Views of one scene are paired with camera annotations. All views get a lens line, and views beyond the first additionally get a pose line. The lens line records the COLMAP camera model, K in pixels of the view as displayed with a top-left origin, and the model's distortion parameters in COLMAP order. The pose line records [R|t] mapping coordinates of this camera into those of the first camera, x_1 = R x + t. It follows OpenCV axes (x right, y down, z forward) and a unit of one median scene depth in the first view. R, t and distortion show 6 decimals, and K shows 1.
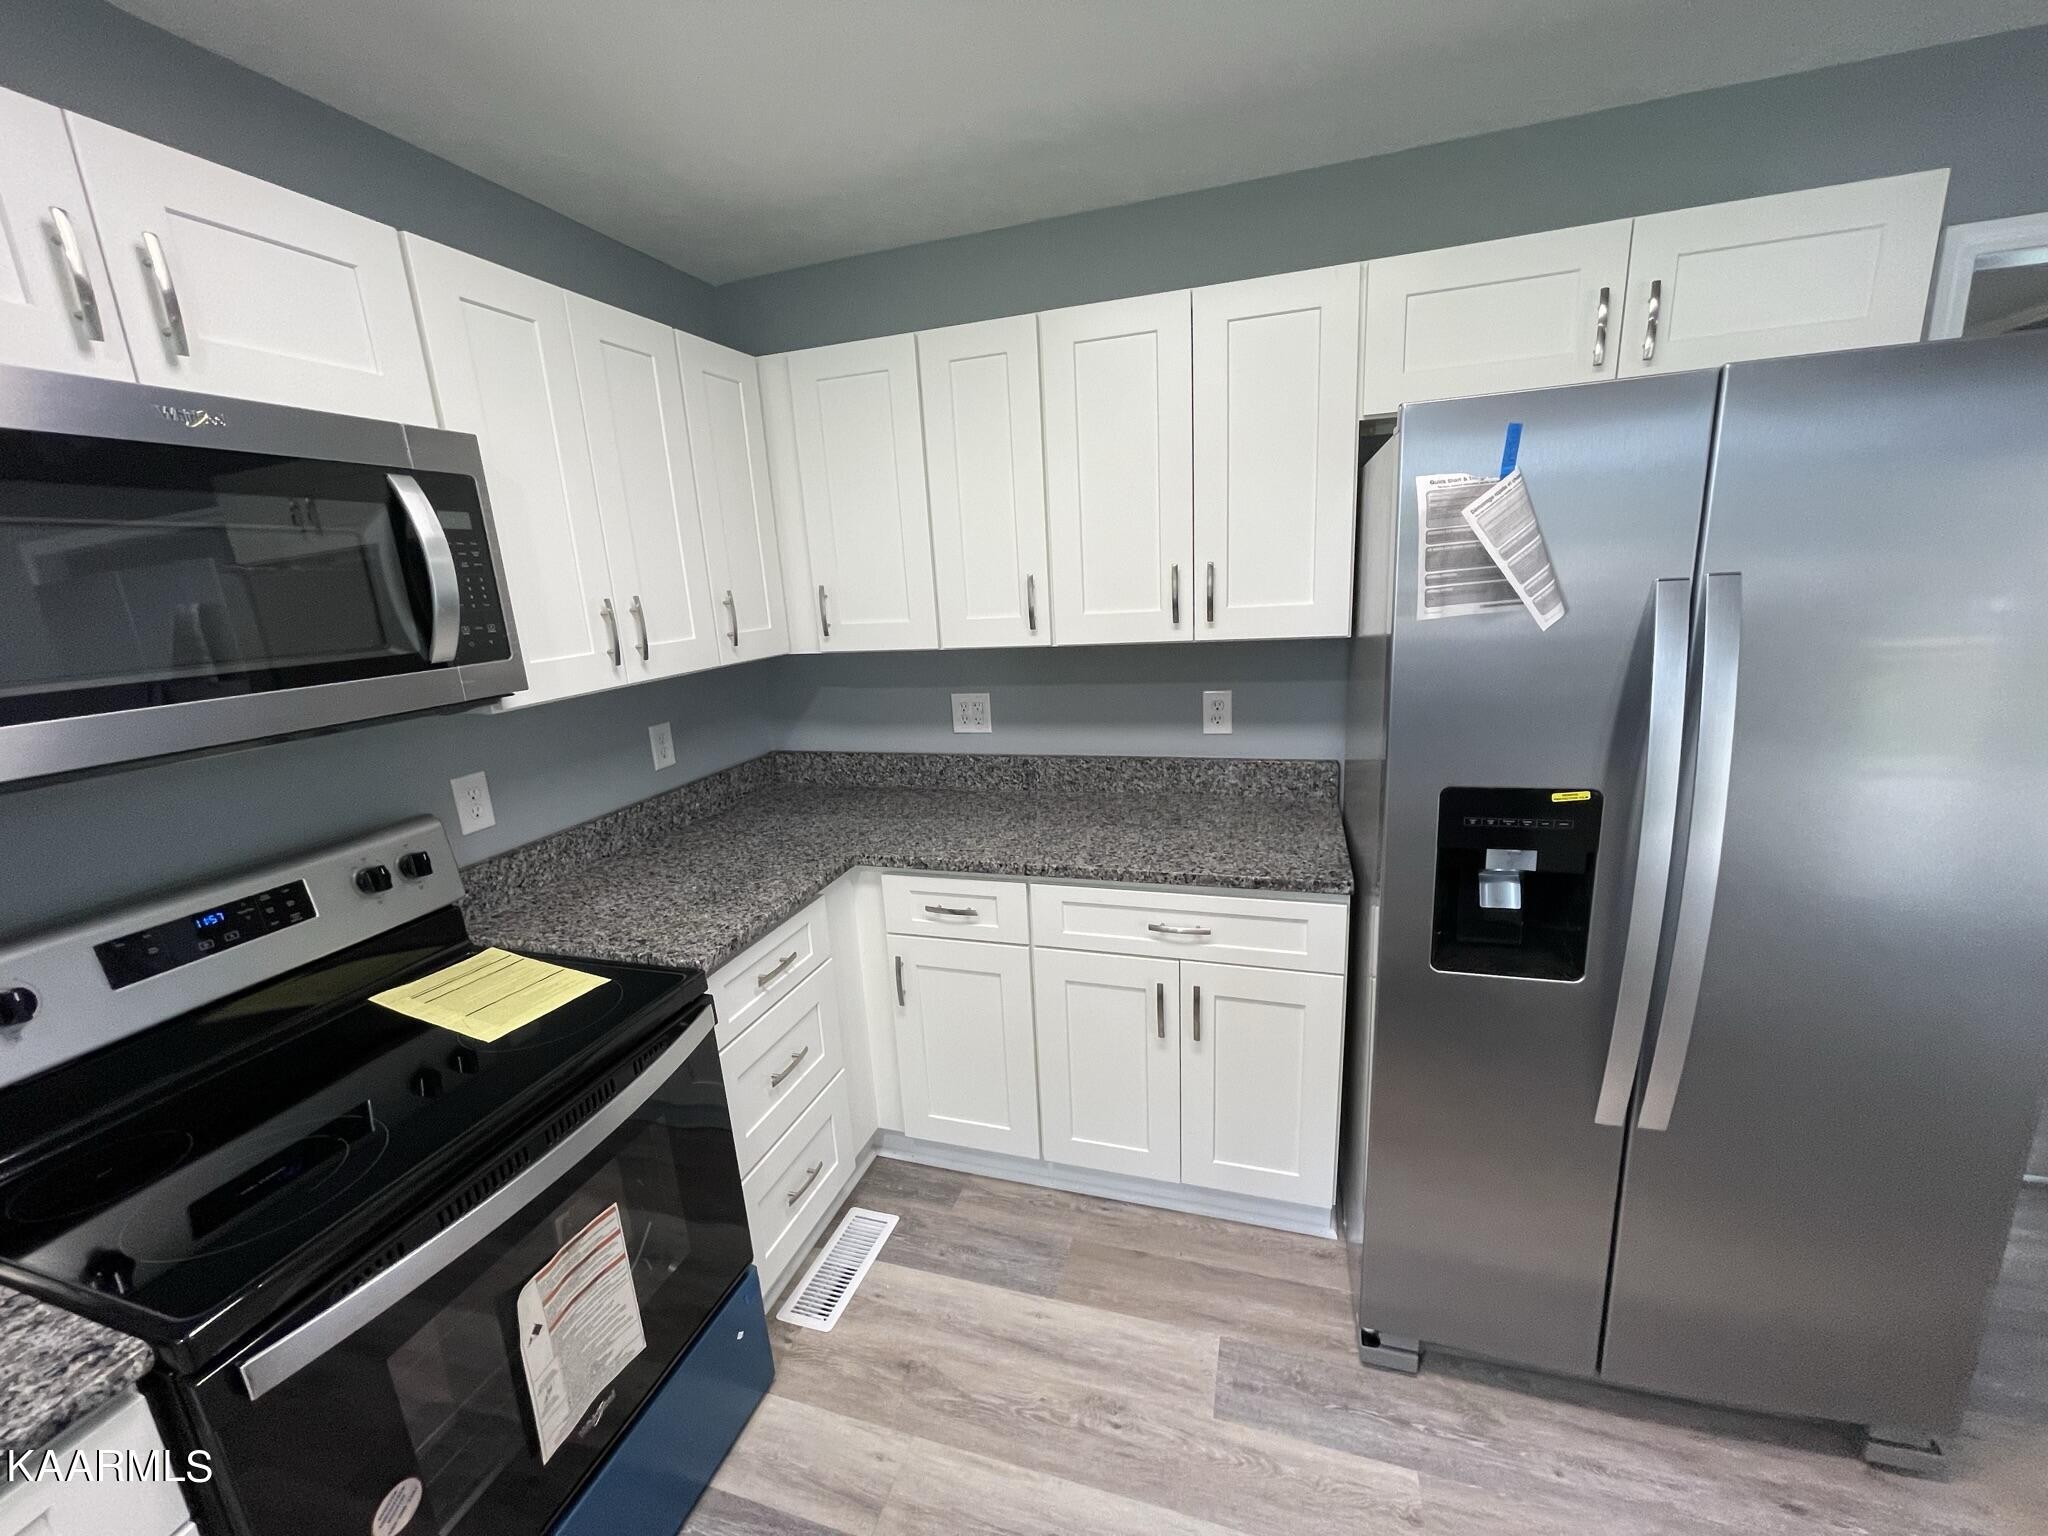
lens RADIAL K [[830.4, 0, 1020.1], [0, 830.4, 761.6], [0, 0, 1]] dist [-0.000493, -0.000027]
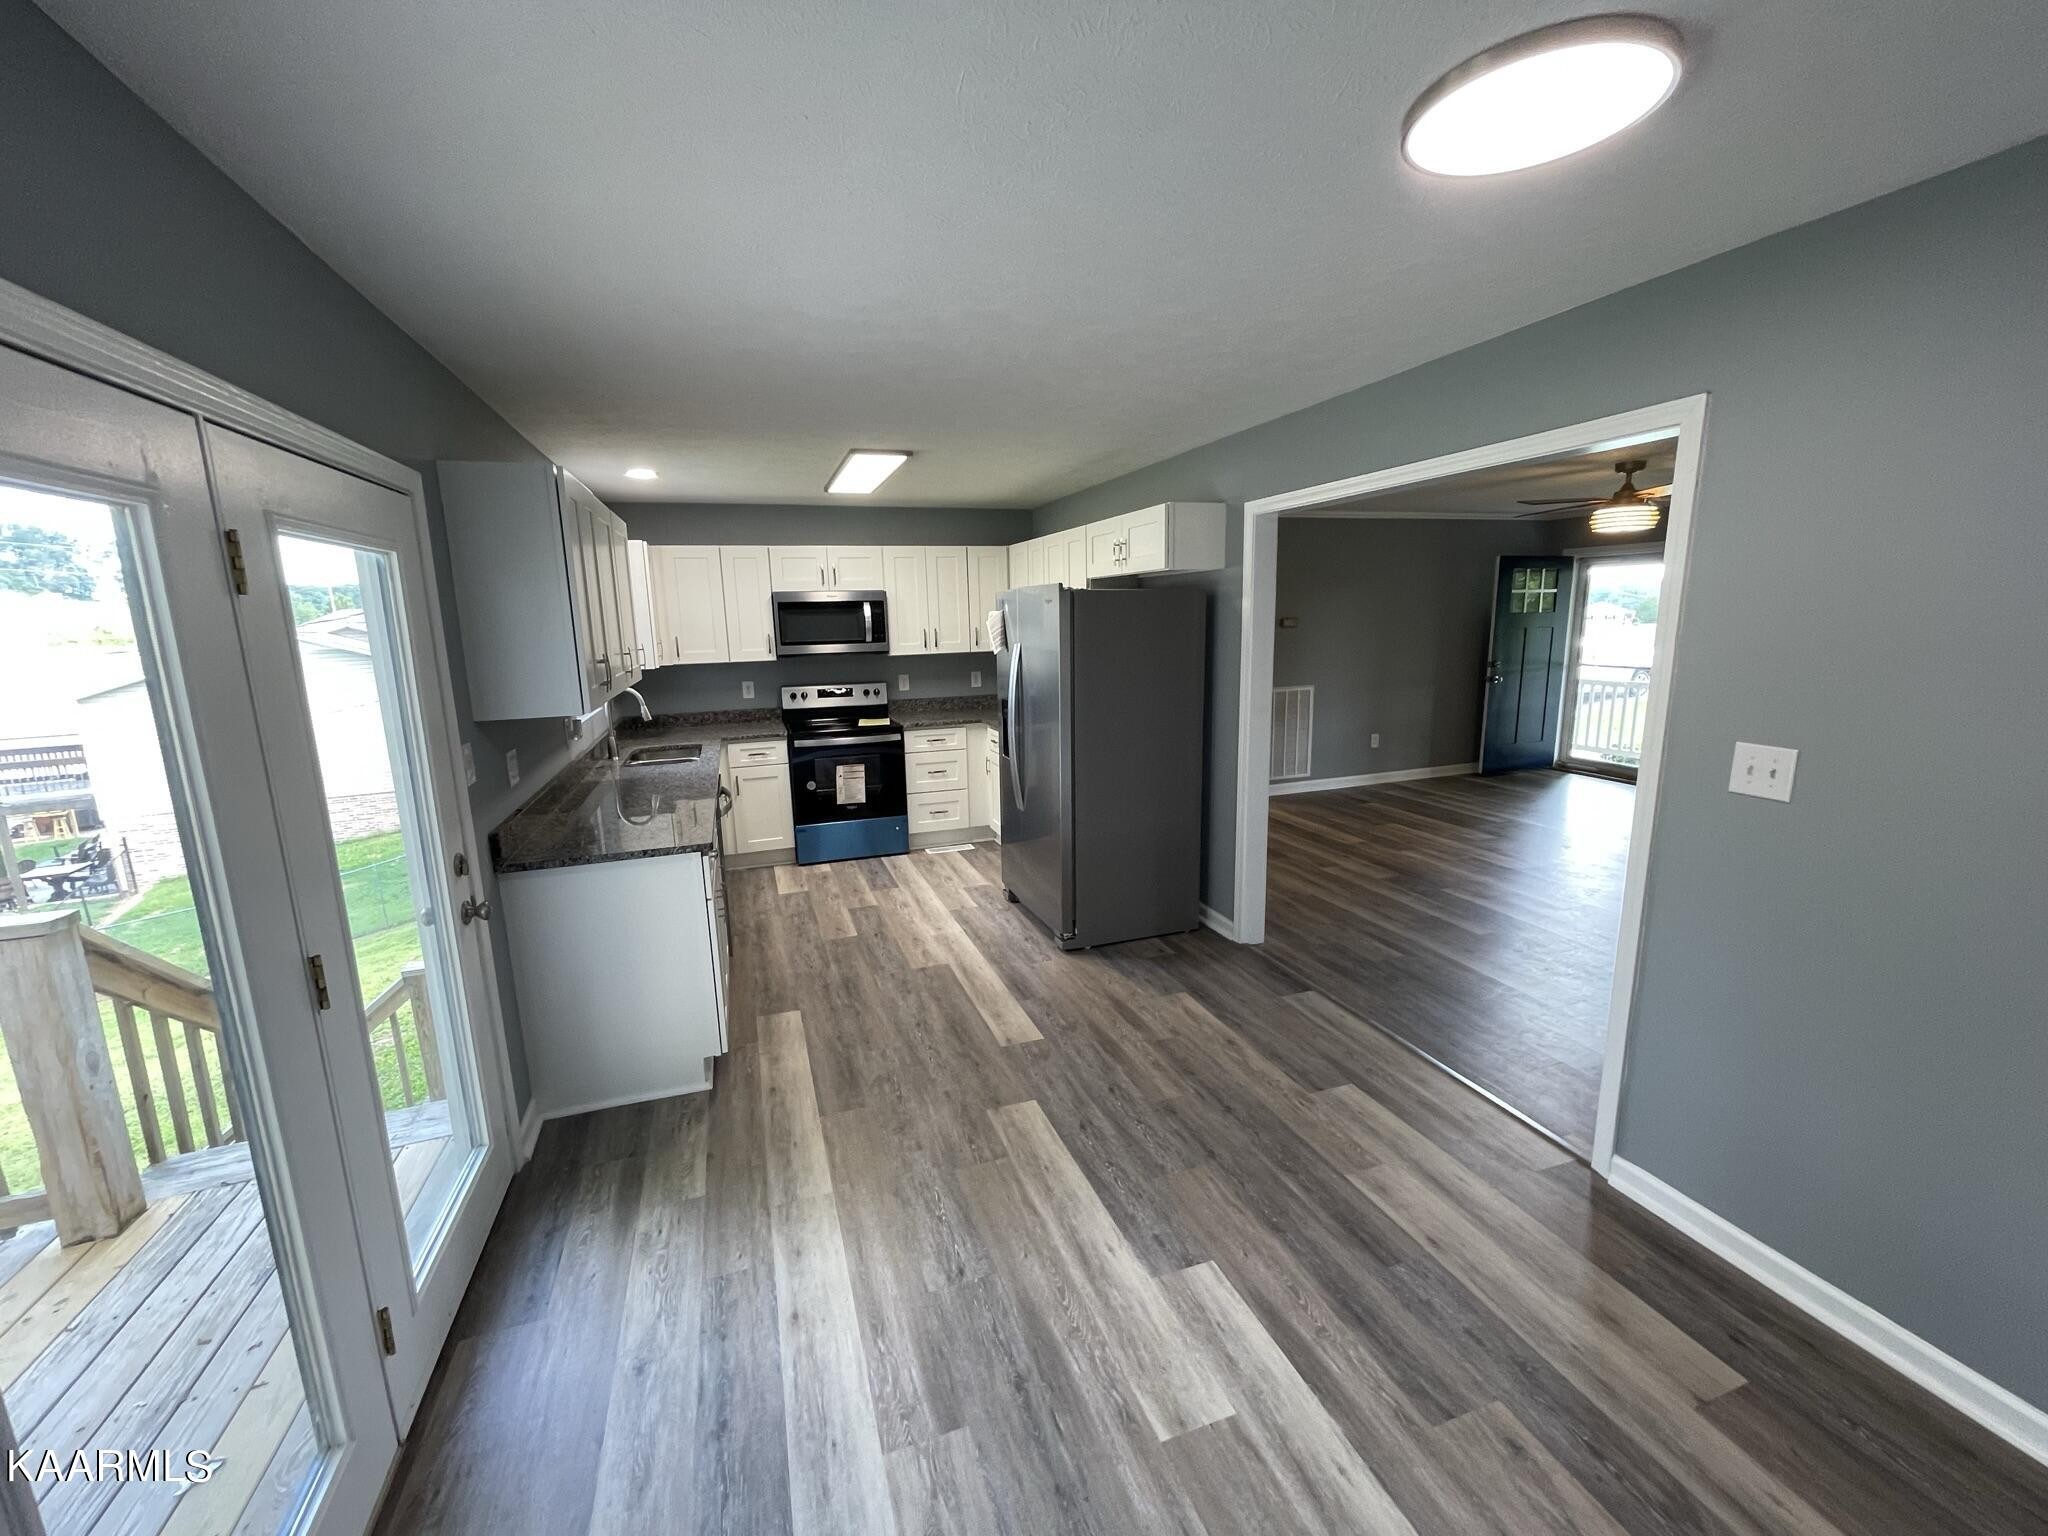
lens RADIAL K [[819.6, 0, 1007.6], [0, 819.6, 765.7], [0, 0, 1]] dist [0.000430, 0.000245]
pose [[0.591817, 0.189432, -0.783498, 2.961829], [-0.192549, 0.977078, 0.090793, -0.010531], [0.782737, 0.097129, 0.614726, -0.956053]]
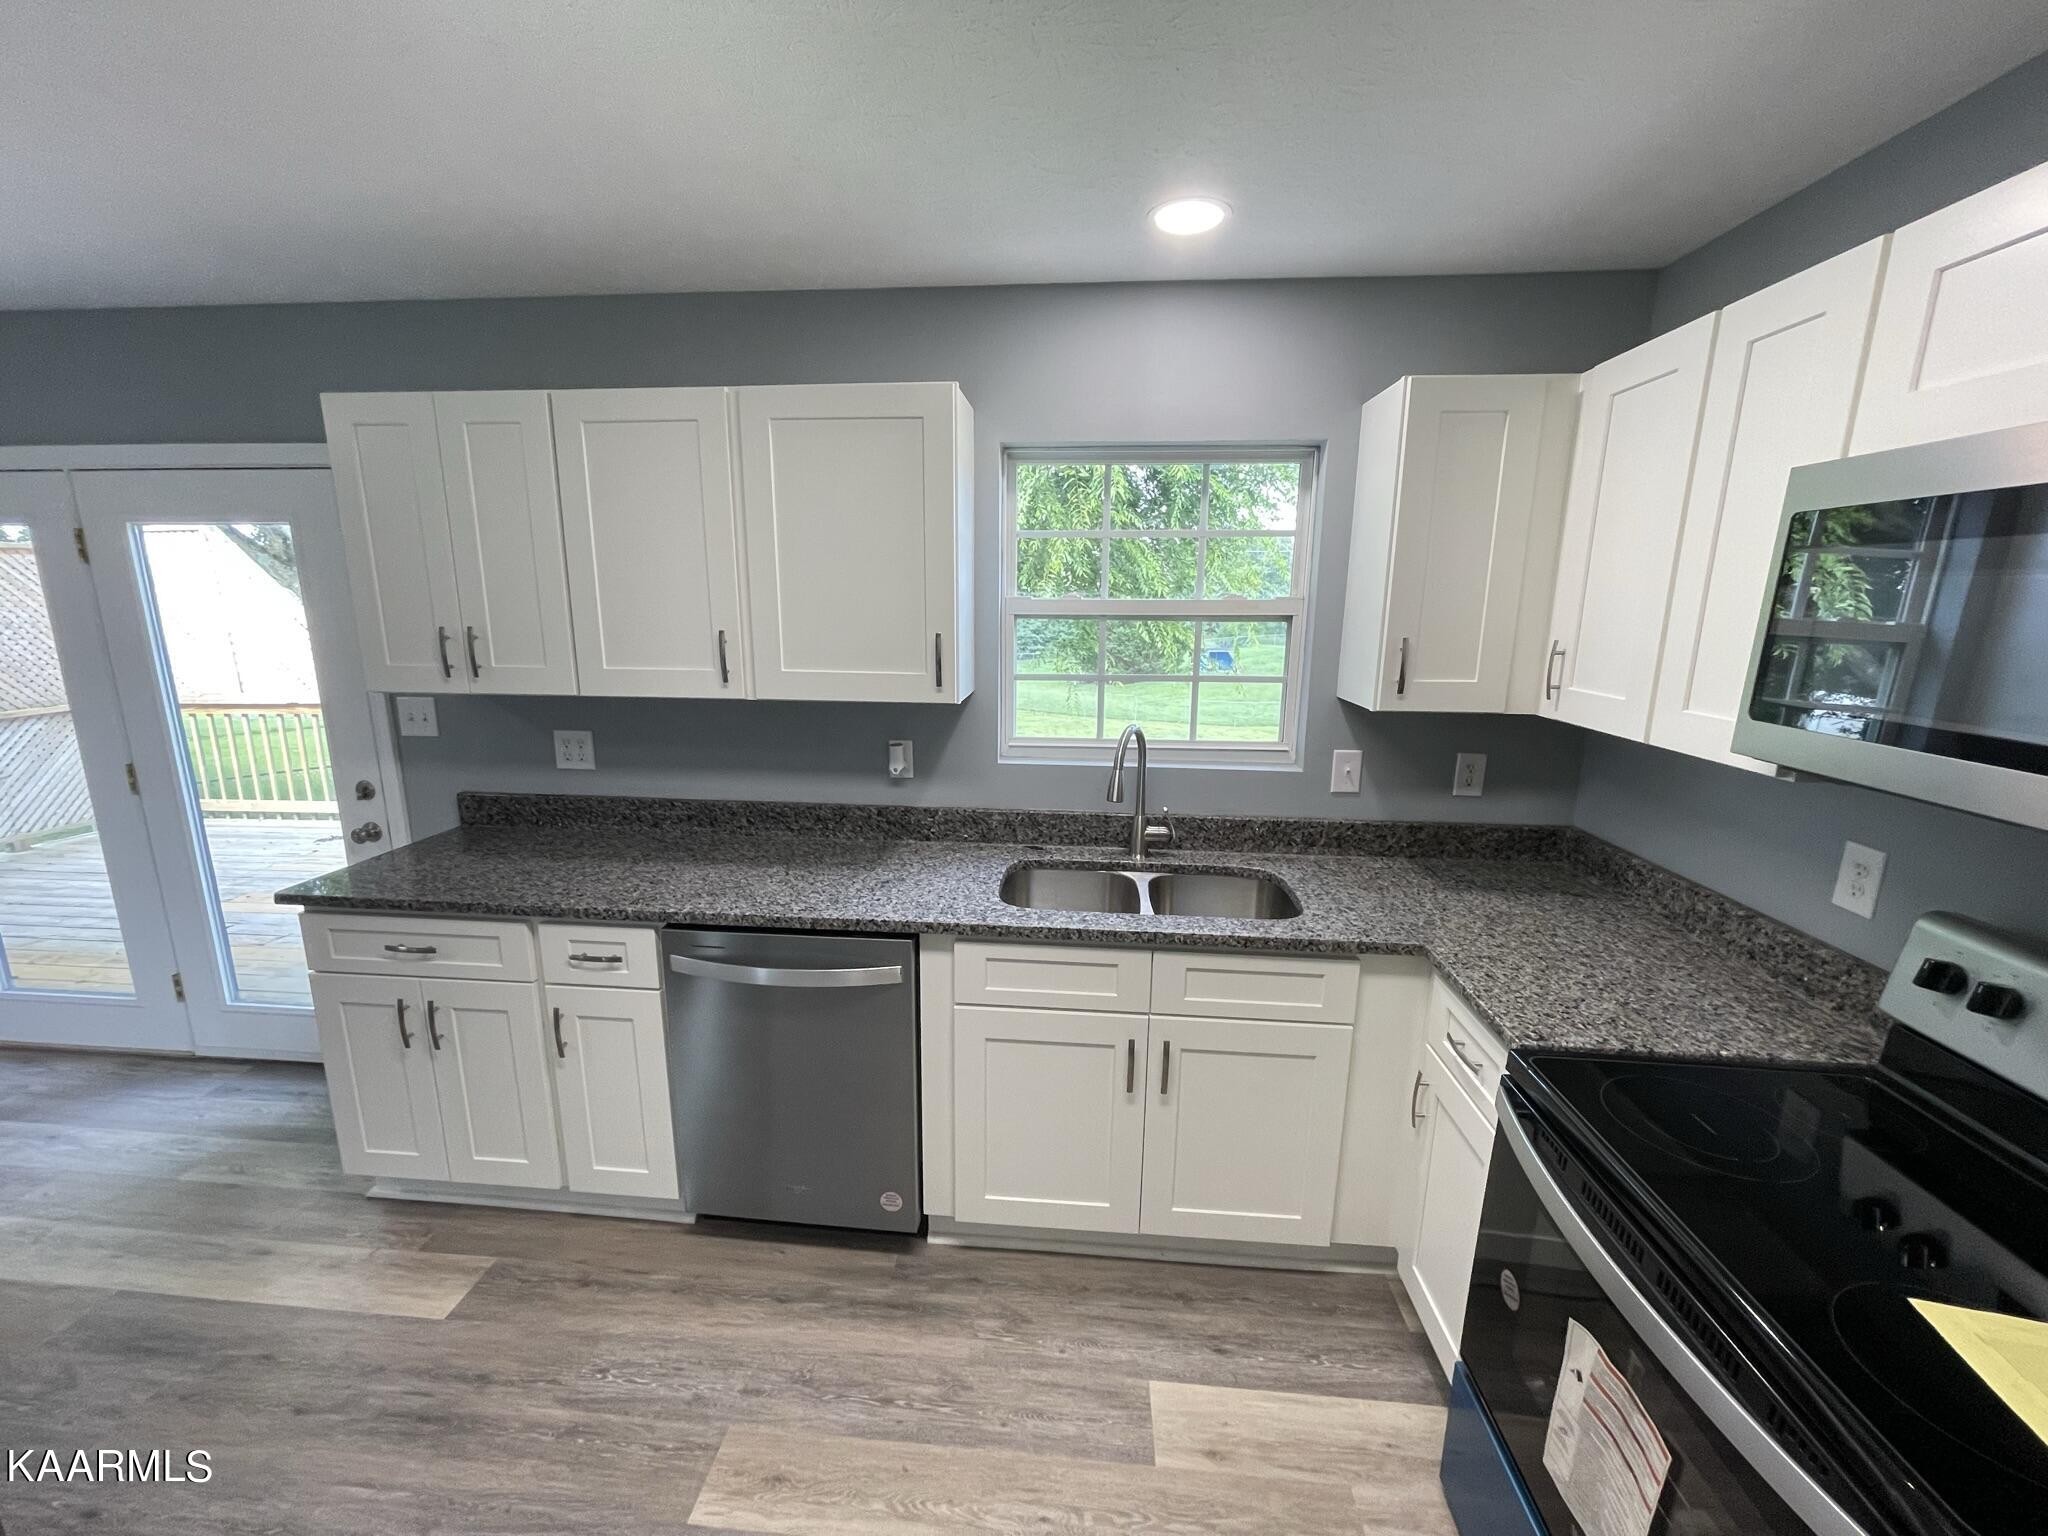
lens RADIAL K [[819.6, 0, 1007.6], [0, 819.6, 765.7], [0, 0, 1]] dist [0.000430, 0.000245]
pose [[-0.973731, 0.092615, -0.208017, 0.176852], [-0.005301, 0.904078, 0.427335, -0.316576], [0.227641, 0.417212, -0.879837, 1.091032]]
